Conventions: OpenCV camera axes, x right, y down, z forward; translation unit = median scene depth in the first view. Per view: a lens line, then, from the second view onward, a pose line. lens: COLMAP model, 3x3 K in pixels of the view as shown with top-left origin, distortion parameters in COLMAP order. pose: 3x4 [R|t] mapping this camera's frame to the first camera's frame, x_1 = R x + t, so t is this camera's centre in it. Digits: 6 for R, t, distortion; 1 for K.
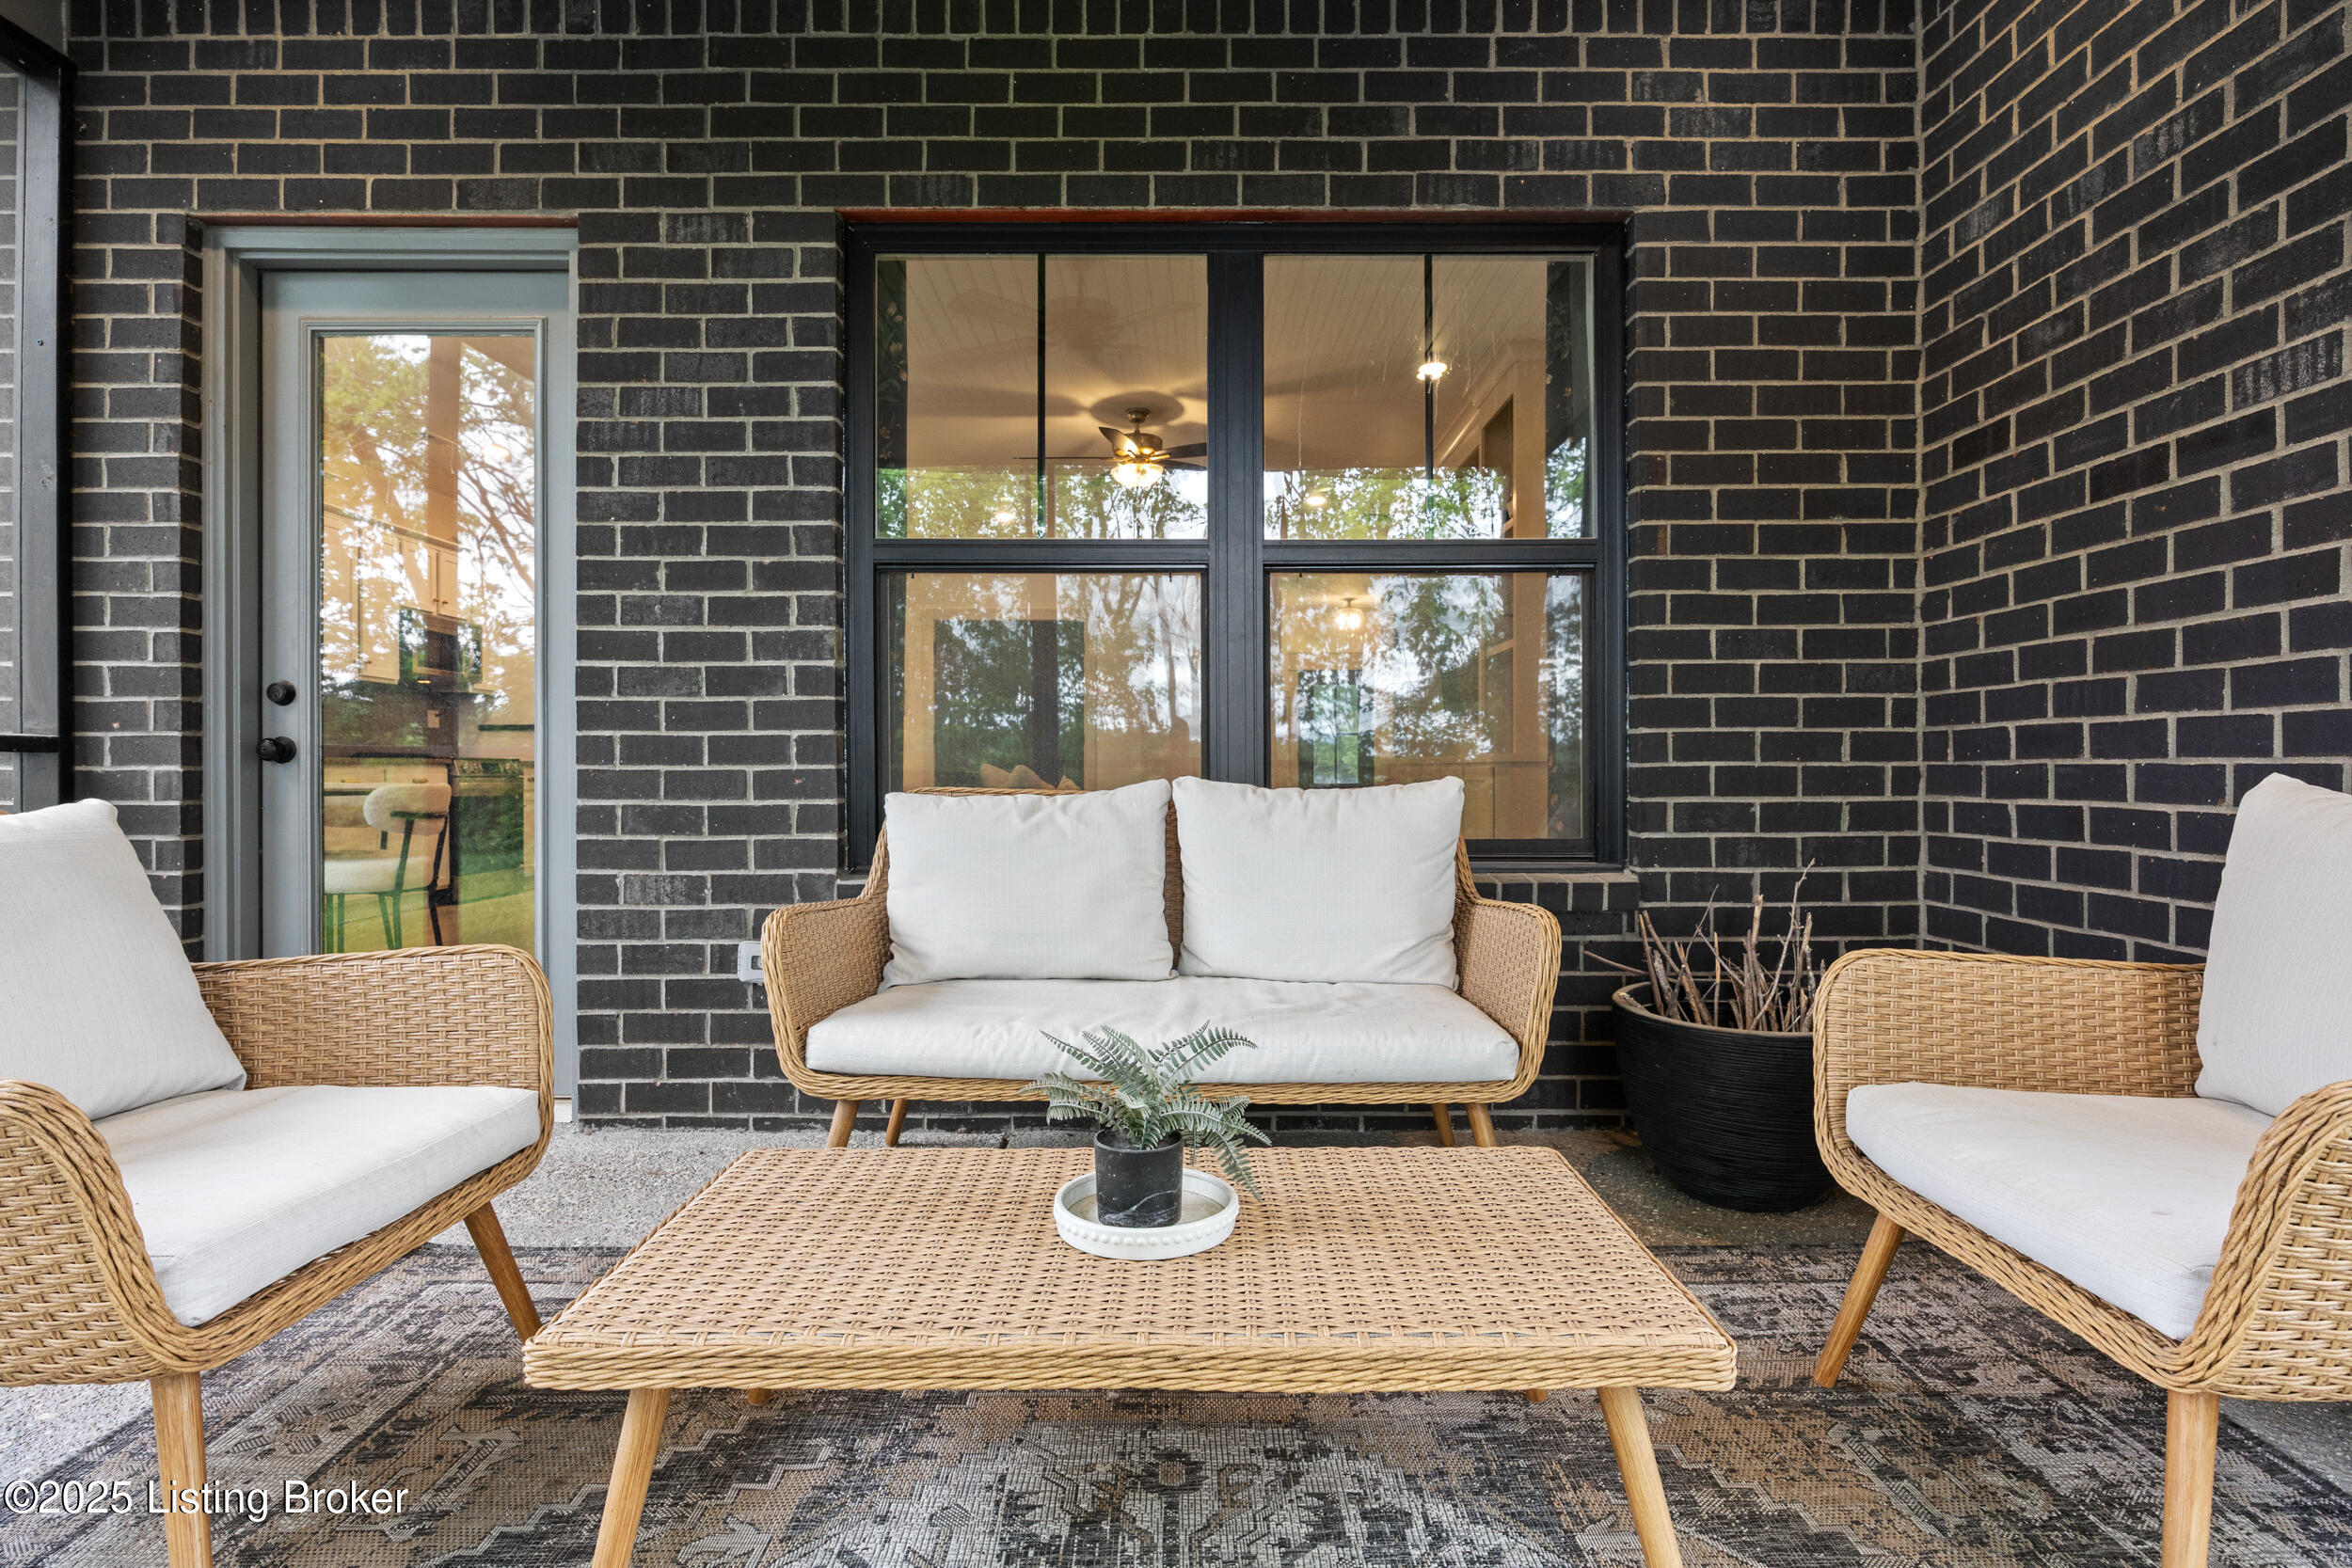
lens RADIAL K [[1229.2, 0, 1174.4], [0, 1229.2, 784.4], [0, 0, 1]] dist [-0.008878, 0.000212]
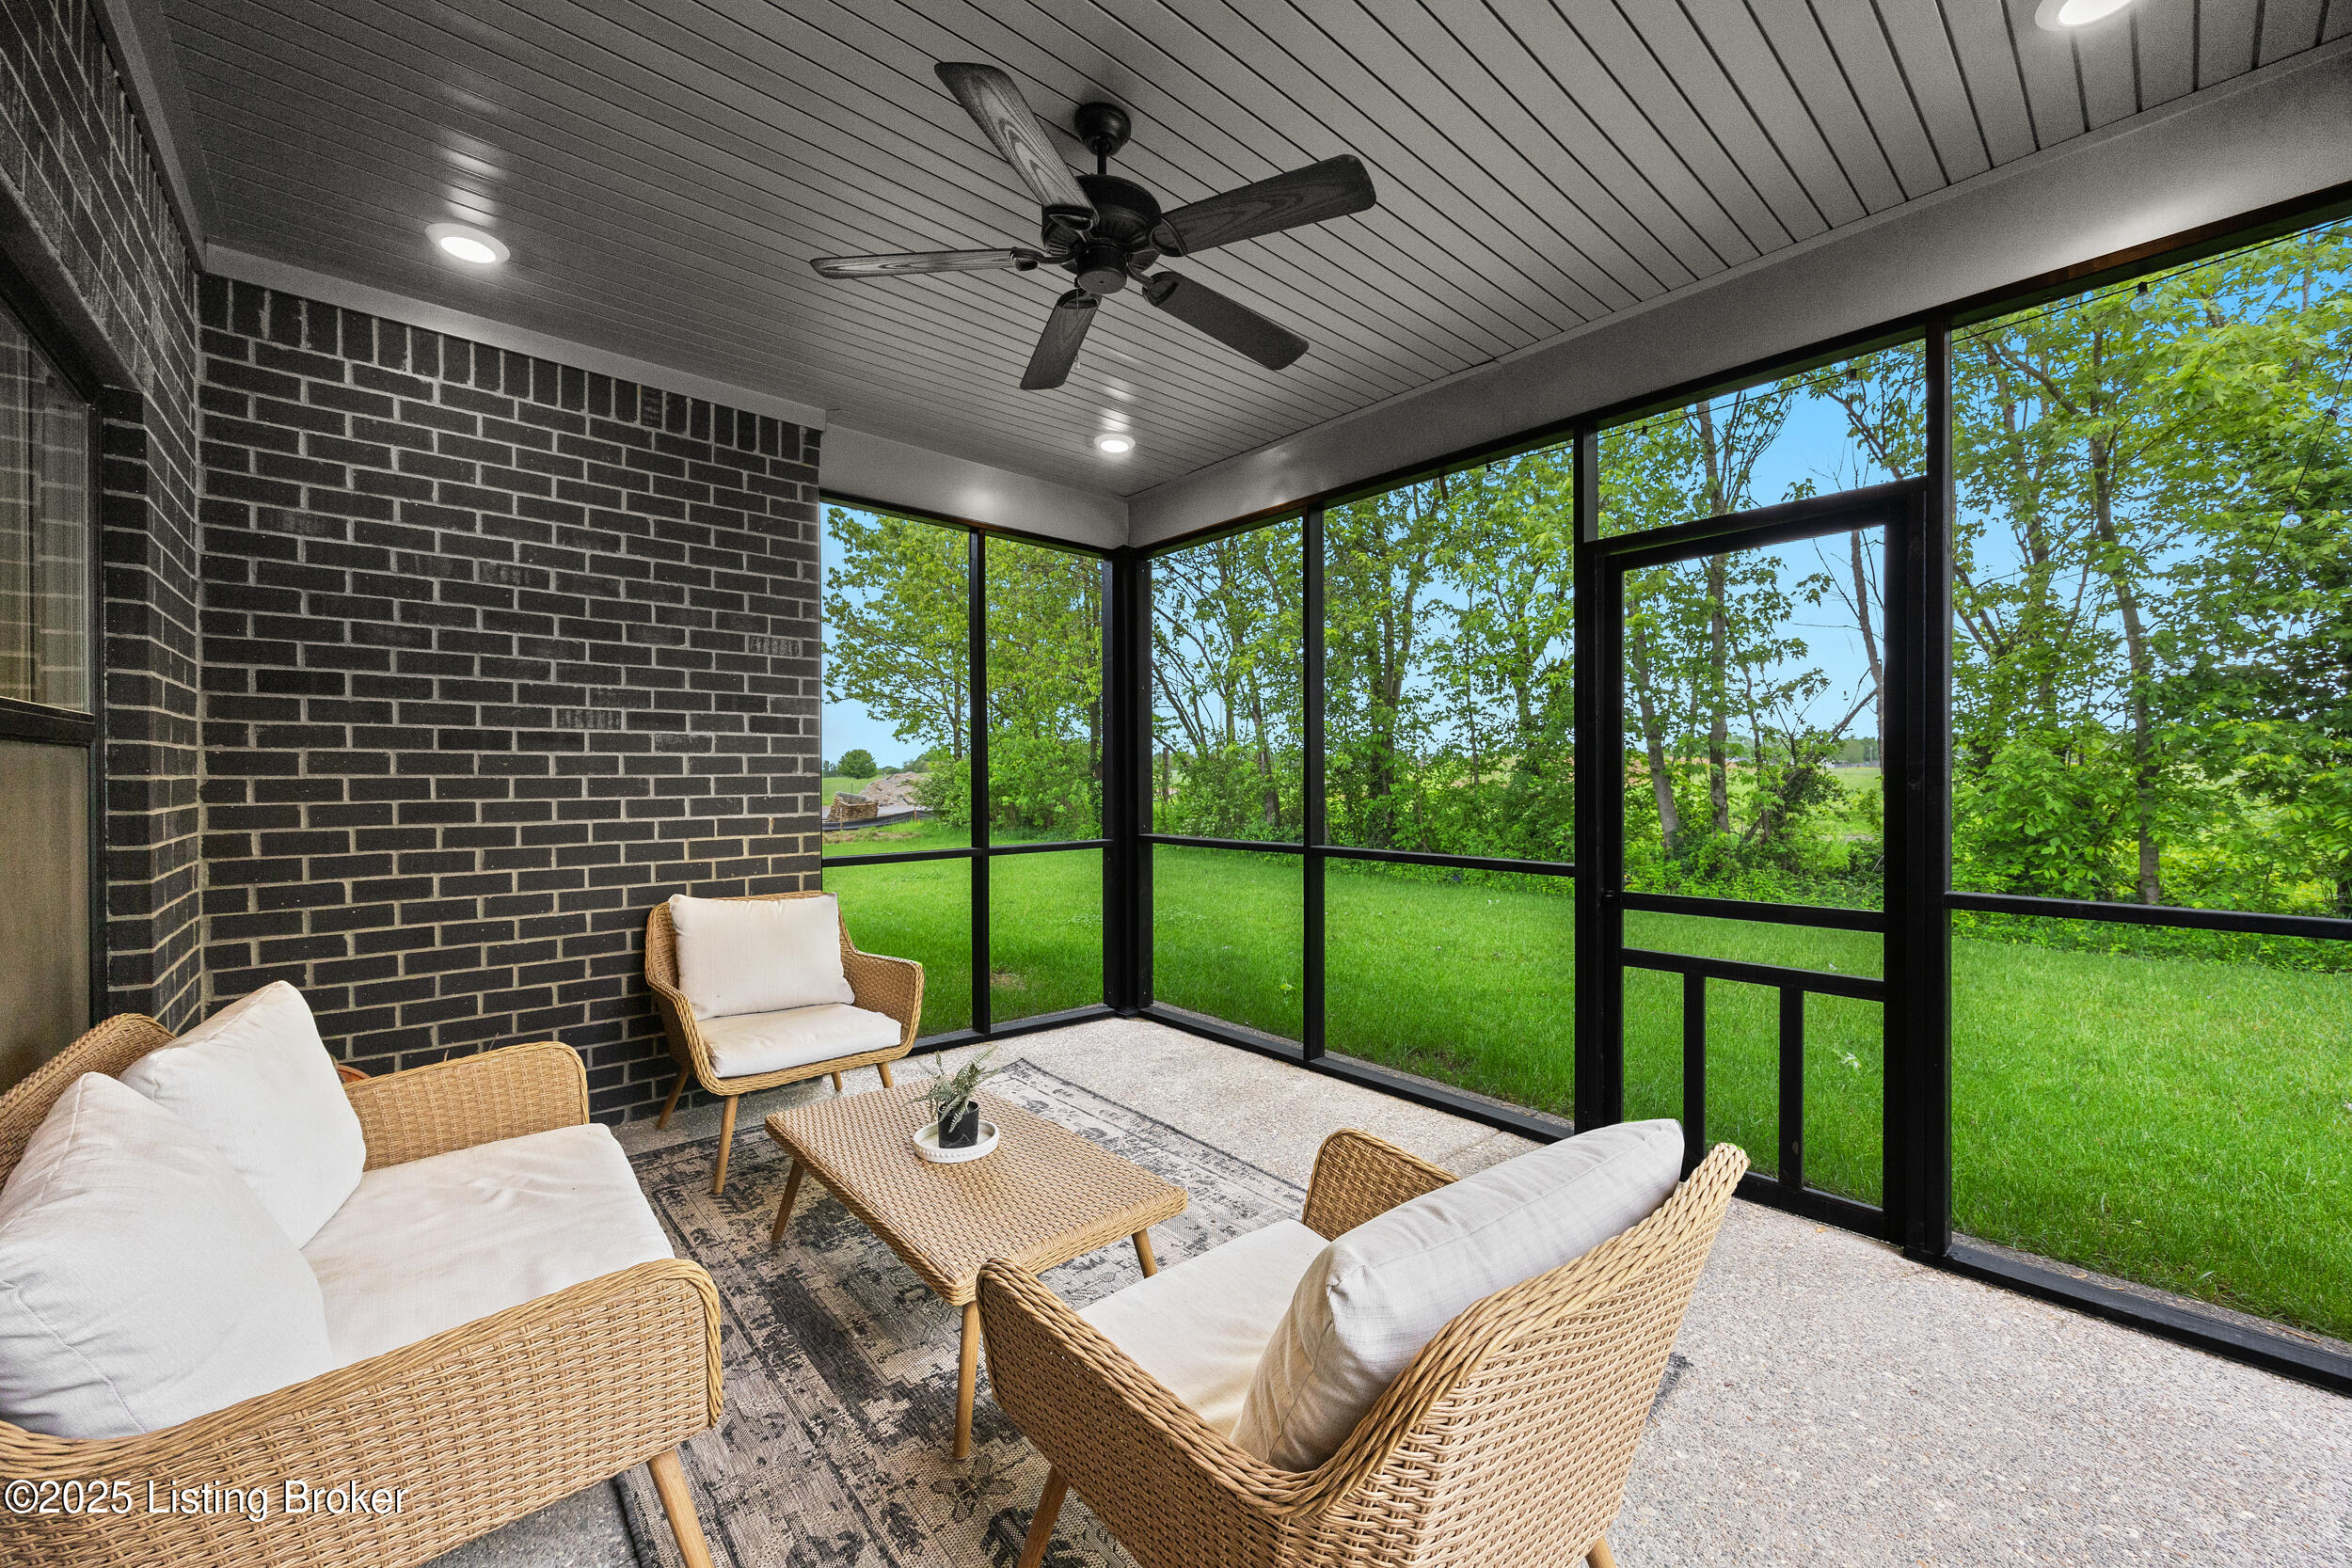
lens RADIAL K [[898.9, 0, 1197.3], [0, 898.9, 787.9], [0, 0, 1]] dist [-0.004764, 0.000342]
pose [[-0.676720, -0.004227, 0.736228, -0.730811], [0.012605, 0.999770, 0.017327, -0.148751], [-0.736132, 0.021006, -0.676512, 0.864036]]
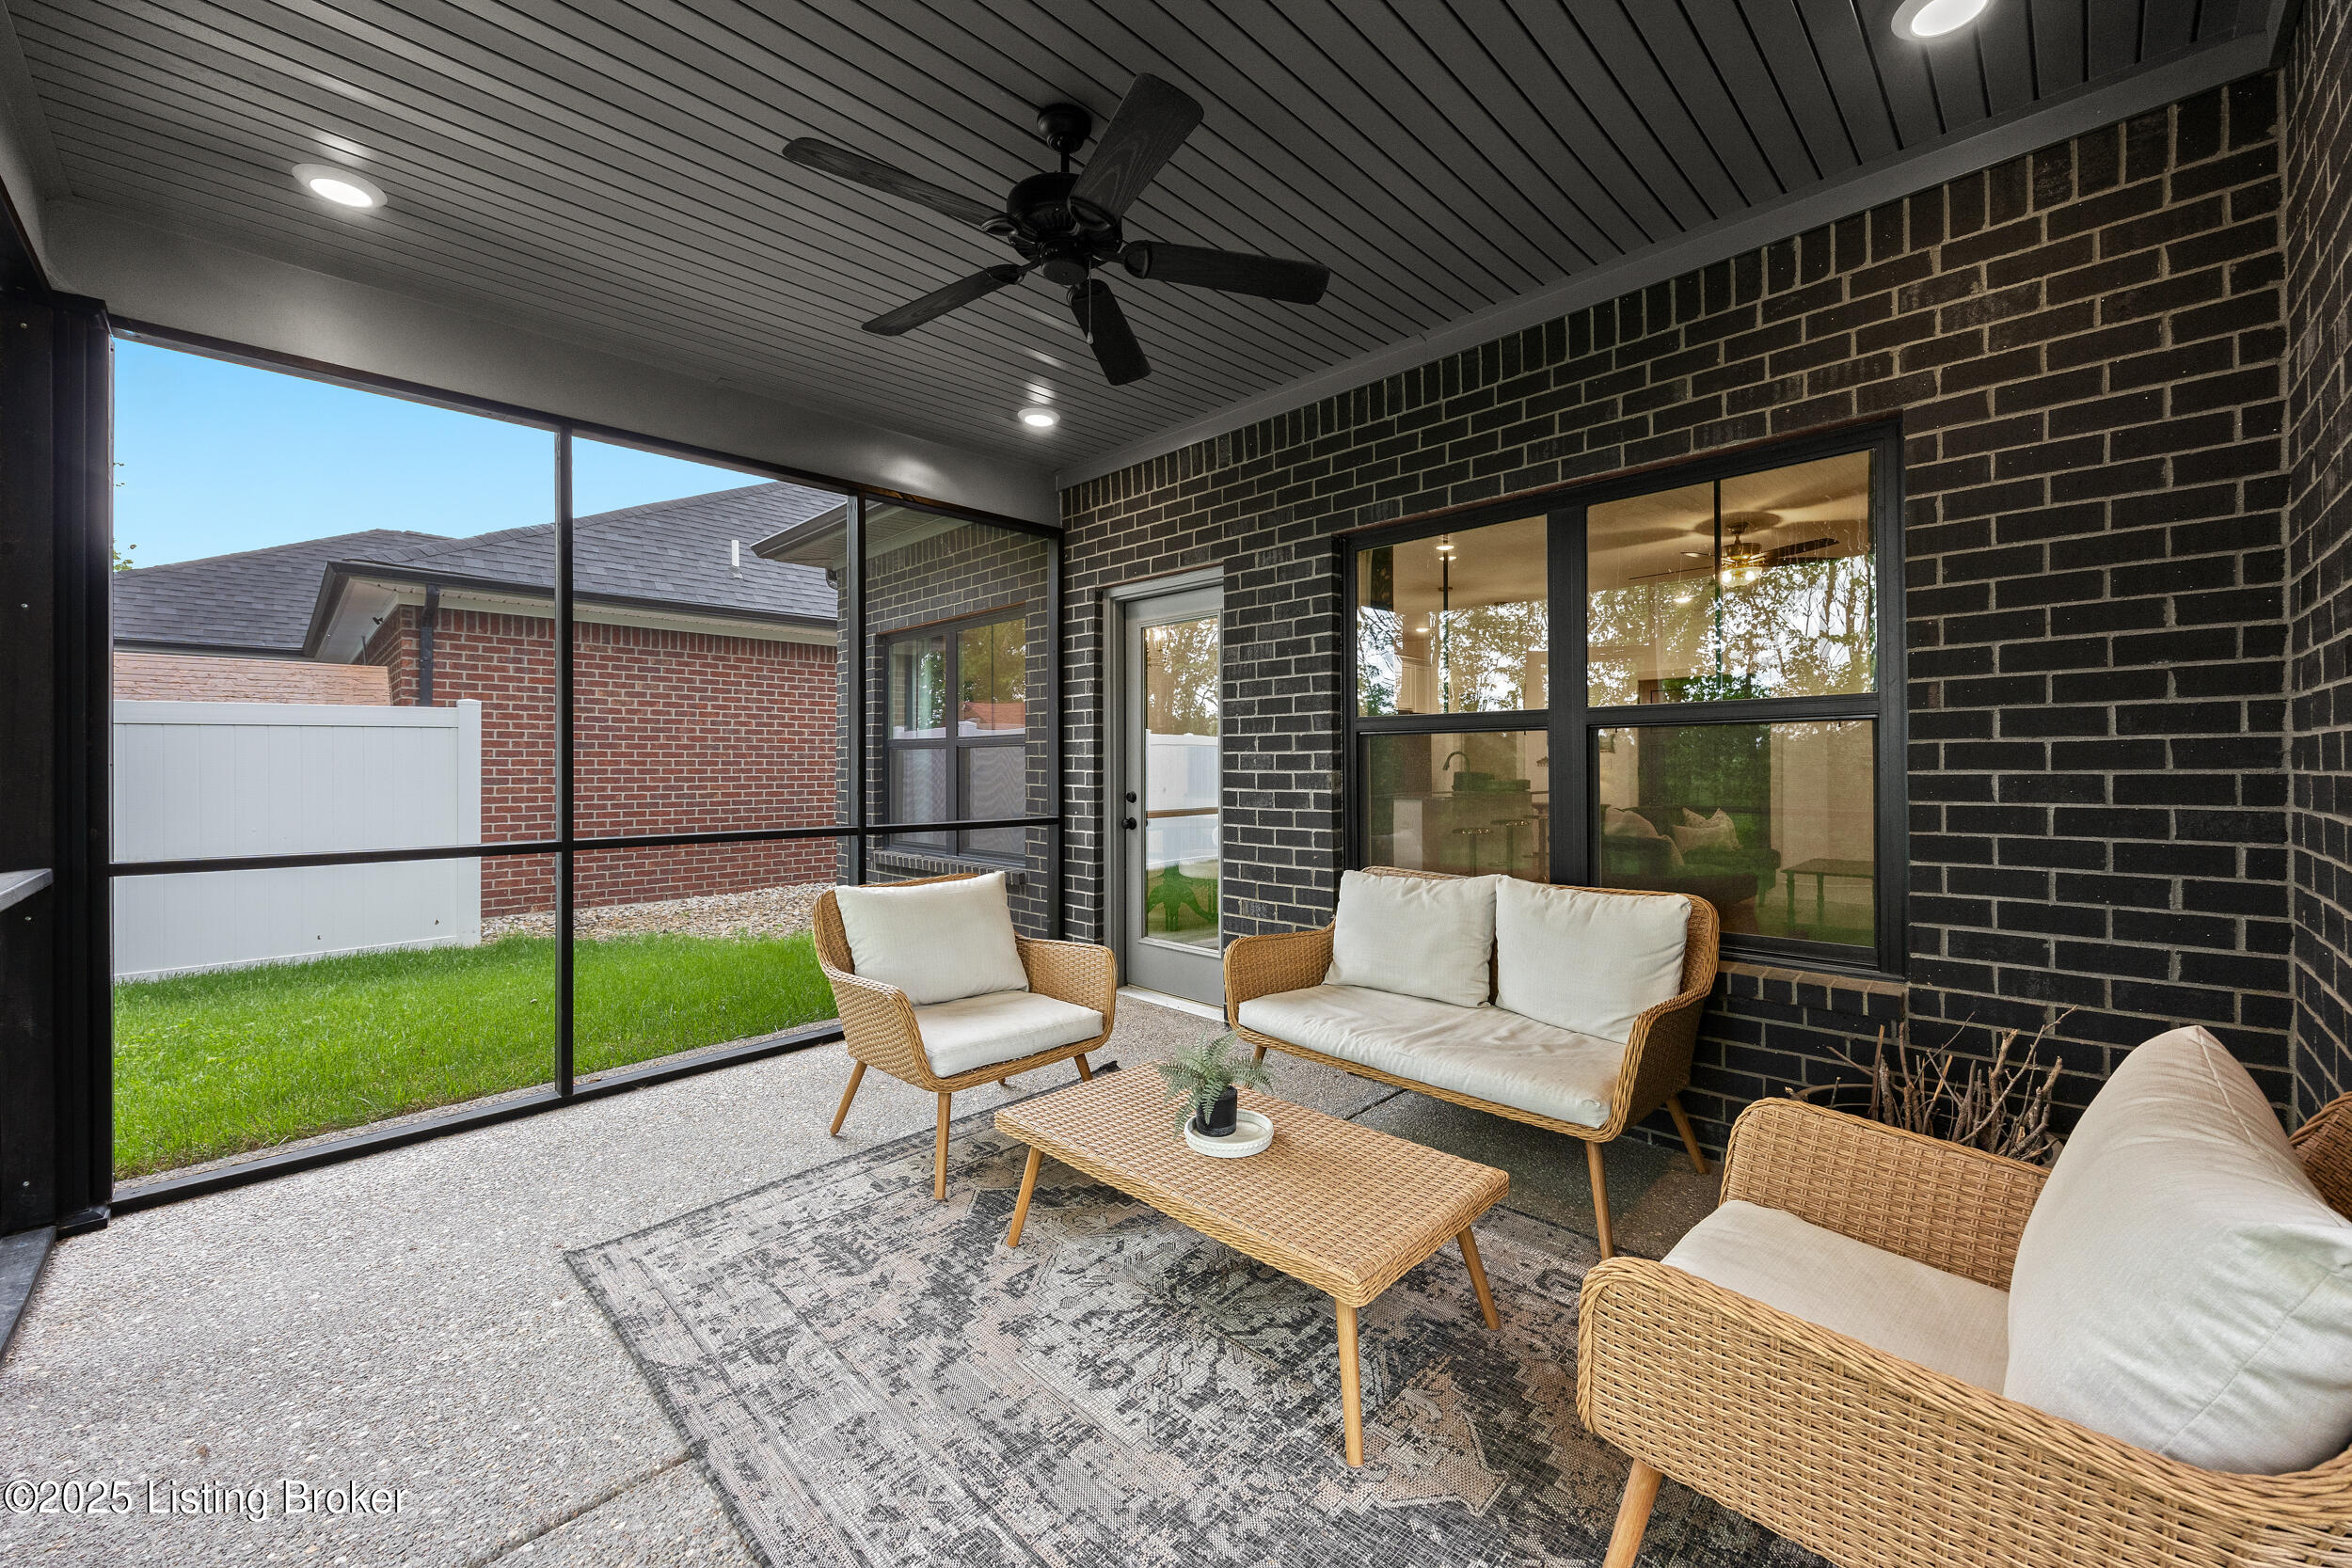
lens RADIAL K [[898.9, 0, 1189.1], [0, 898.9, 768.1], [0, 0, 1]] dist [-0.004764, 0.000342]
pose [[0.712891, -0.002139, -0.701272, 0.486296], [-0.001632, 0.999988, -0.004710, -0.127147], [0.701273, 0.004503, 0.712878, -0.062938]]
